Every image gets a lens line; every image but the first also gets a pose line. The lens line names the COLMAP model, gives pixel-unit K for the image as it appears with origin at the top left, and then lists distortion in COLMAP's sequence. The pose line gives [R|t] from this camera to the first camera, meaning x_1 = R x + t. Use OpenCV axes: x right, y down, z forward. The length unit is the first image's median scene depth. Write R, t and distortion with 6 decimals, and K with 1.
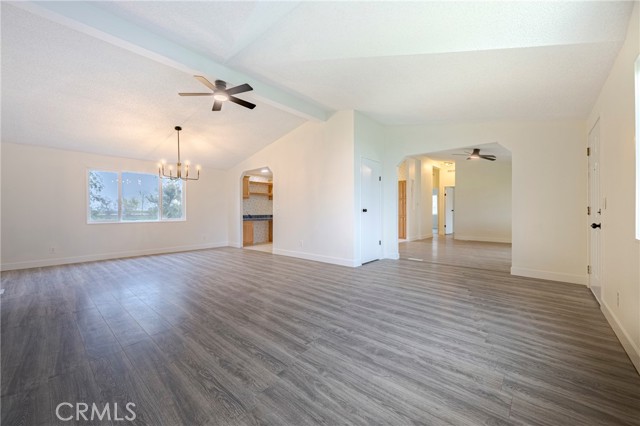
lens RADIAL K [[250.1, 0, 318.4], [0, 250.1, 212.5], [0, 0, 1]] dist [-0.003035, 0.000682]
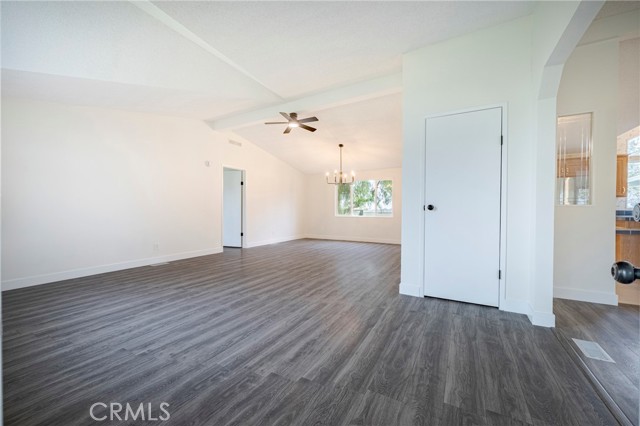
lens RADIAL K [[250.1, 0, 320.7], [0, 250.1, 213.2], [0, 0, 1]] dist [-0.003035, 0.000682]
pose [[0.211382, 0.015912, -0.977274, 1.427956], [-0.005158, 0.999872, 0.015165, -0.003731], [0.977390, 0.001836, 0.211436, 1.257844]]
